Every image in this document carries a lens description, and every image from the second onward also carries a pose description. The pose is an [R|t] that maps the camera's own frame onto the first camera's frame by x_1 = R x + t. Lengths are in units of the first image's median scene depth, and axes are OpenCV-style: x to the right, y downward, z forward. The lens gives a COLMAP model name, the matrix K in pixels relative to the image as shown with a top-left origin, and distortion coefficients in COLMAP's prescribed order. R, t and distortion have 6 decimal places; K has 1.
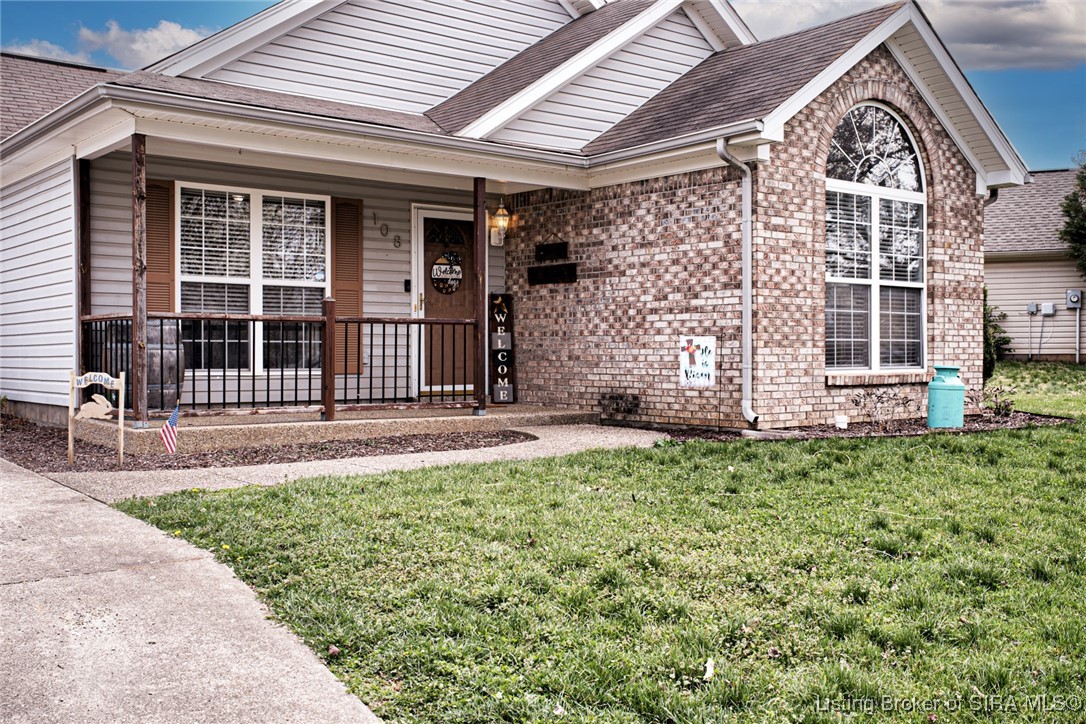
lens RADIAL K [[1118.7, 0, 533.3], [0, 1118.7, 369.6], [0, 0, 1]] dist [-0.032315, 0.000000]
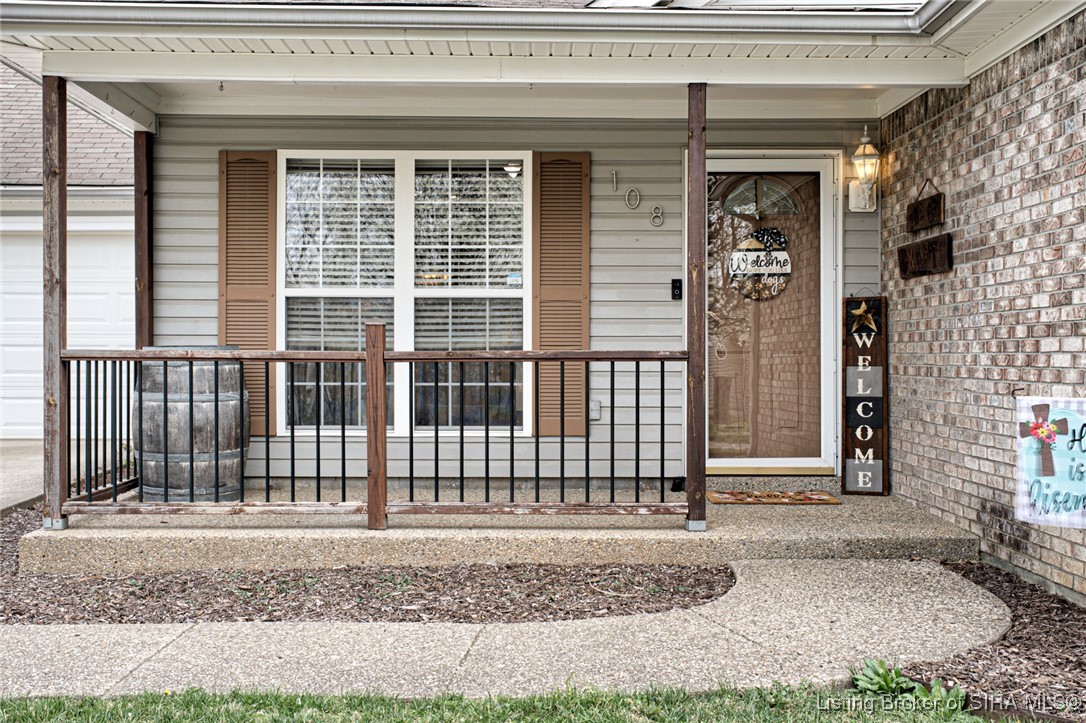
lens RADIAL K [[1155.6, 0, 536.4], [0, 1155.6, 370.1], [0, 0, 1]] dist [-0.015643, 0.000000]
pose [[0.789134, 0.007368, -0.614177, 0.217856], [-0.009878, 0.999951, -0.000696, -0.032518], [0.614142, 0.006616, 0.789168, 0.493295]]
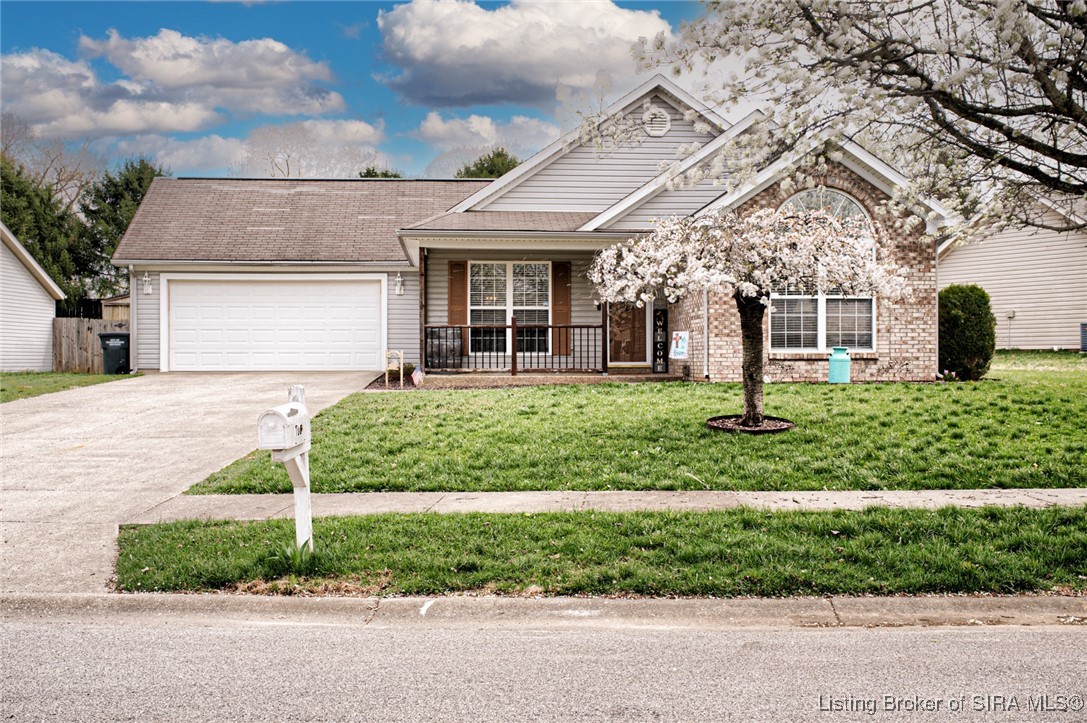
lens RADIAL K [[1109.6, 0, 539.9], [0, 1109.6, 391.7], [0, 0, 1]] dist [-0.042911, 0.000000]
pose [[0.828869, 0.012109, -0.559312, 0.858747], [-0.004497, 0.999878, 0.014983, 0.037867], [0.559425, -0.009904, 0.828822, -0.574485]]
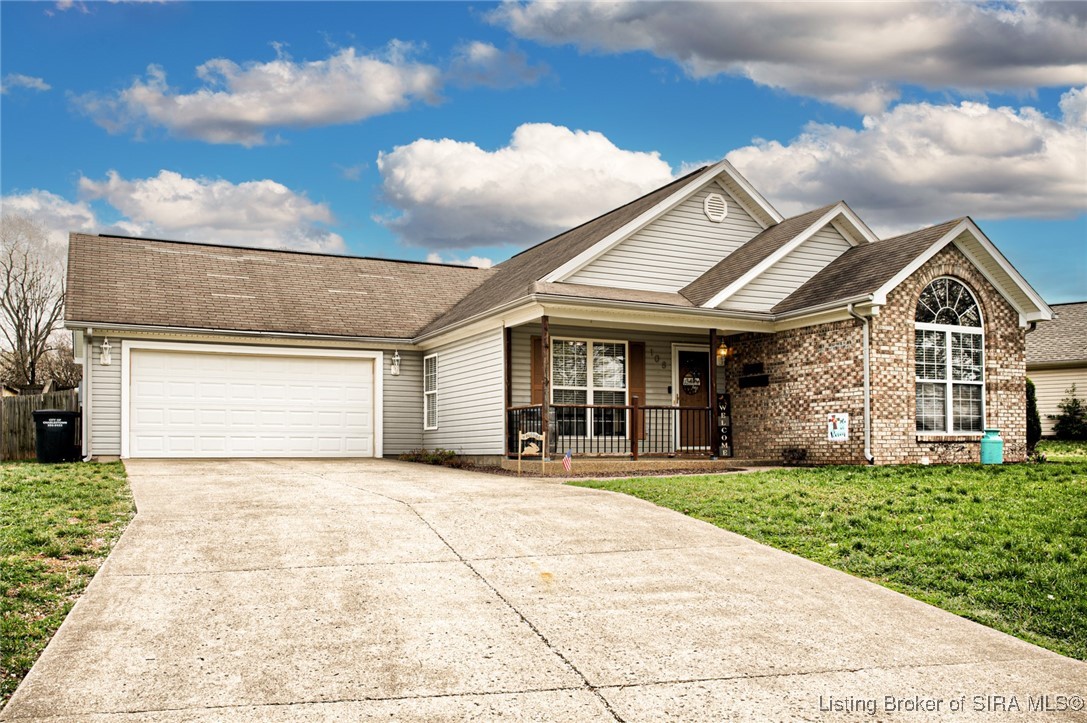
lens RADIAL K [[899.9, 0, 523.2], [0, 899.9, 445.6], [0, 0, 1]] dist [-0.040917, -0.002830]
pose [[0.975169, -0.007757, -0.221326, -0.025939], [0.002980, 0.999756, -0.021909, 0.045684], [0.221442, 0.020705, 0.974954, -0.454796]]
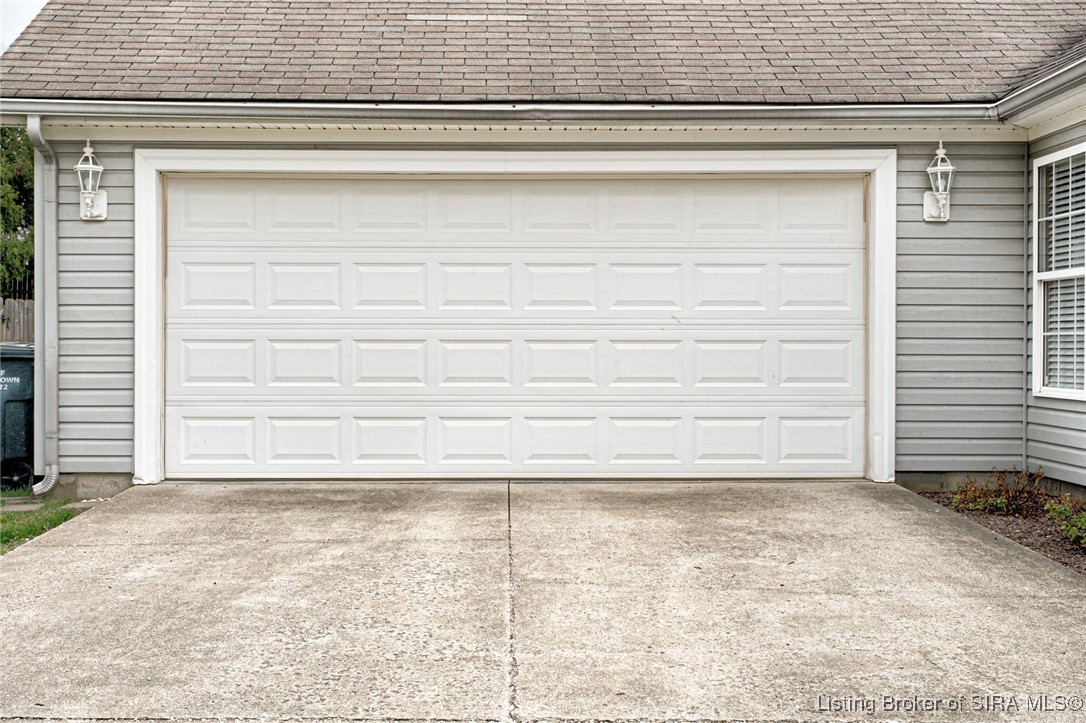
lens RADIAL K [[1279.8, 0, 501.1], [0, 1279.8, 349.5], [0, 0, 1]] dist [-0.001567, 0.000000]
pose [[0.786777, 0.000363, -0.617237, -0.361483], [-0.006263, 0.999953, -0.007396, -0.040080], [0.617205, 0.009685, 0.786743, 0.363896]]
